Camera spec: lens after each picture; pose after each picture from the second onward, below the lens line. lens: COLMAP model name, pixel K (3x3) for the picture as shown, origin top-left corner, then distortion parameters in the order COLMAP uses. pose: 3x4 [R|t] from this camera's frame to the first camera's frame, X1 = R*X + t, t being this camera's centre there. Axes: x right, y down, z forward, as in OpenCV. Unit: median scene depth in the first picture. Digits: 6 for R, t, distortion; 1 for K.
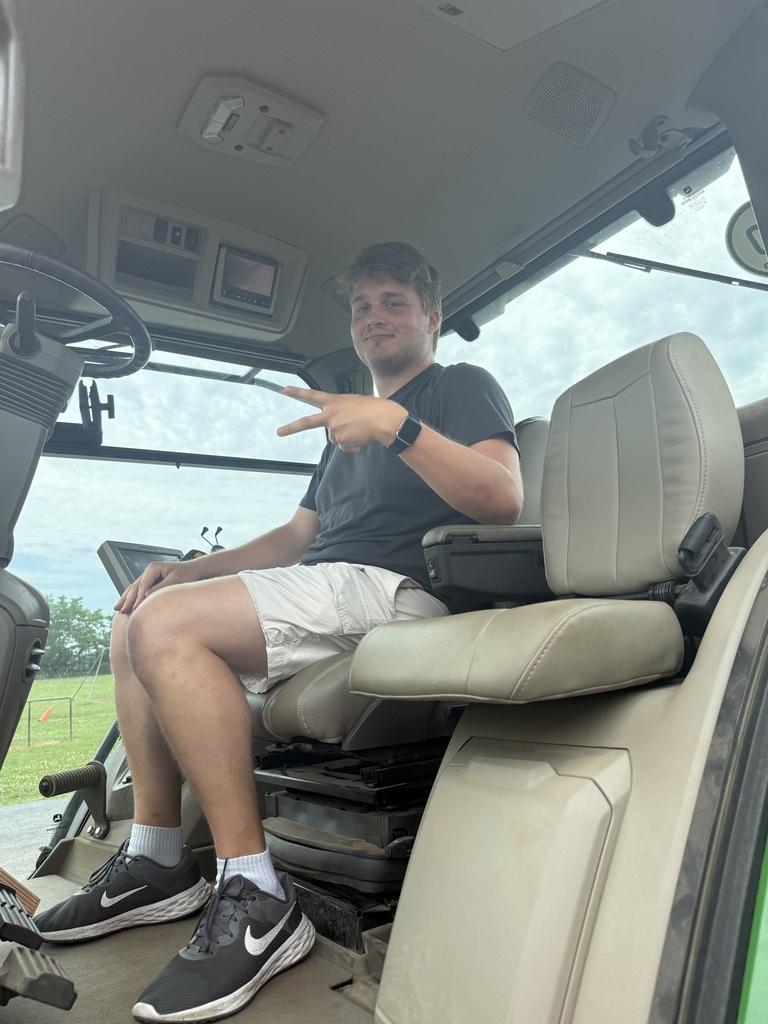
lens RADIAL K [[733.6, 0, 380.3], [0, 733.6, 509.8], [0, 0, 1]] dist [0.035750, -0.053093]
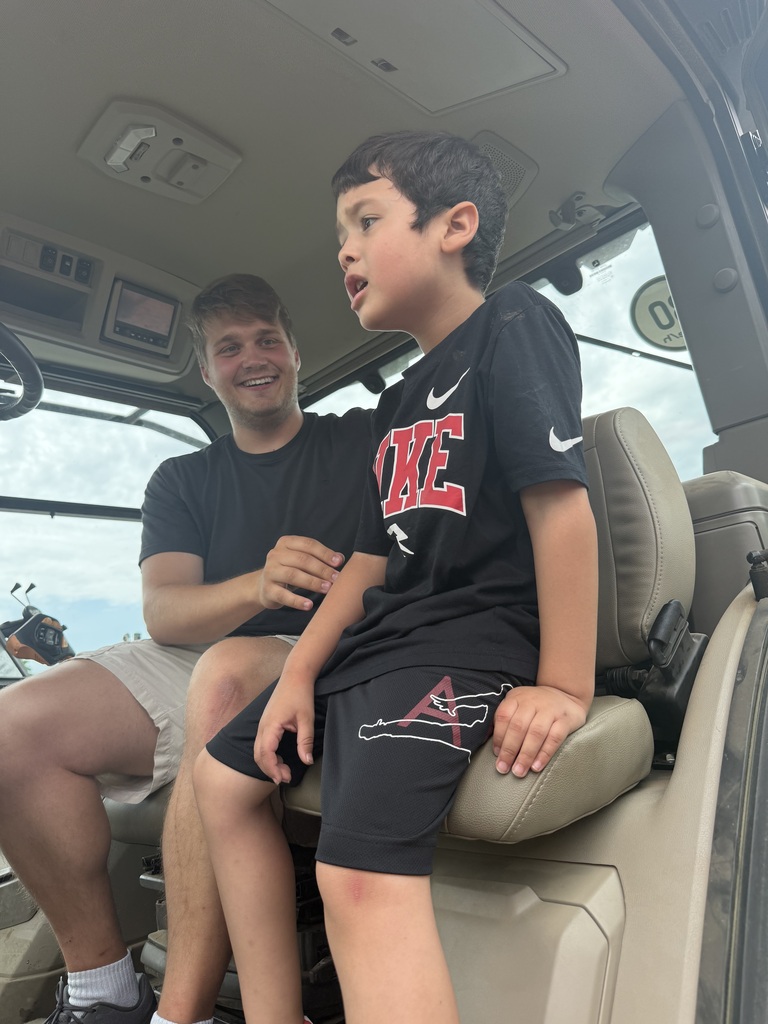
lens RADIAL K [[742.8, 0, 391.1], [0, 742.8, 506.2], [0, 0, 1]] dist [-0.002217, 0.000578]
pose [[0.982850, 0.022562, 0.183023, -0.054340], [-0.011391, 0.998020, -0.061855, -0.028514], [-0.184056, 0.058709, 0.981161, 0.056795]]
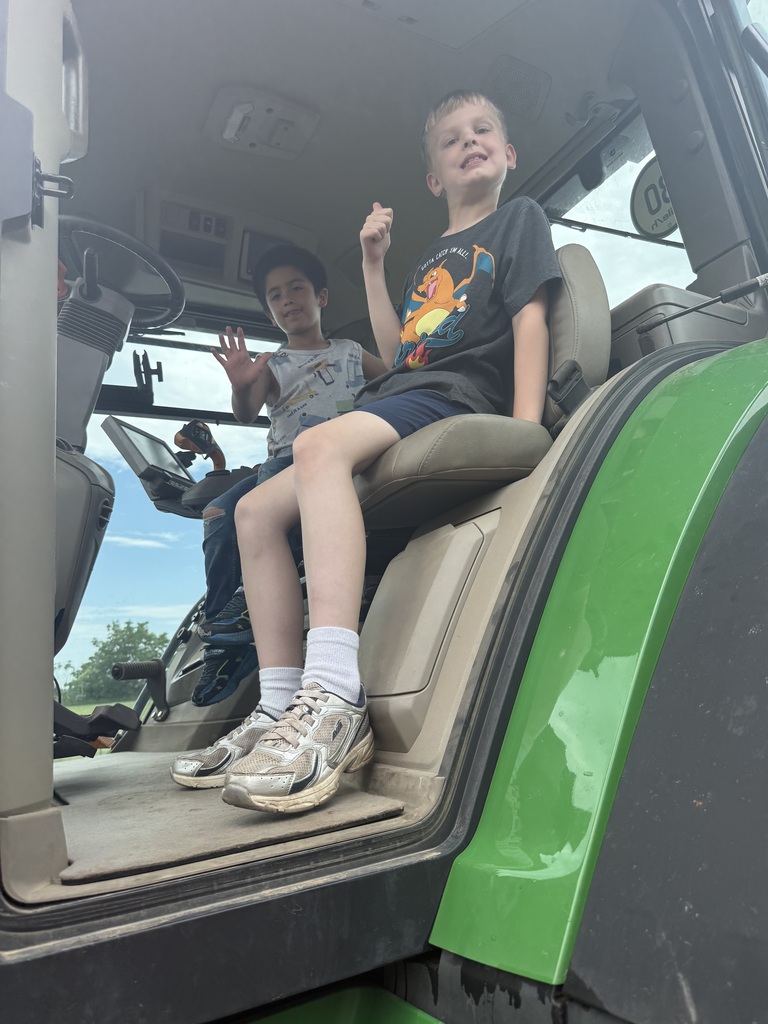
lens RADIAL K [[729.9, 0, 388.1], [0, 729.9, 512.9], [0, 0, 1]] dist [0.039702, -0.053270]
pose [[0.997319, -0.038937, -0.061952, 0.092599], [0.037990, 0.999144, -0.016399, 0.163483], [0.062538, 0.014002, 0.997944, -0.217410]]
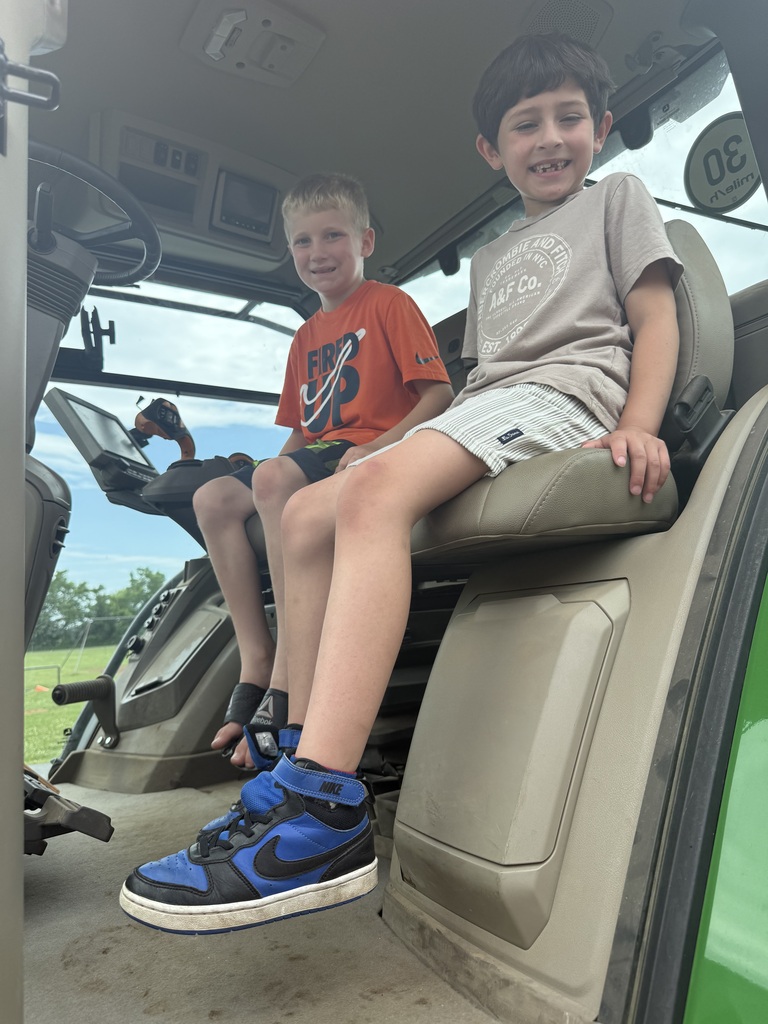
lens RADIAL K [[741.5, 0, 380.7], [0, 741.5, 505.0], [0, 0, 1]] dist [-0.007074, -0.004456]
pose [[0.999835, -0.003822, 0.017779, -0.021840], [0.003201, 0.999388, 0.034825, 0.082444], [-0.017901, -0.034762, 0.999235, -0.037749]]
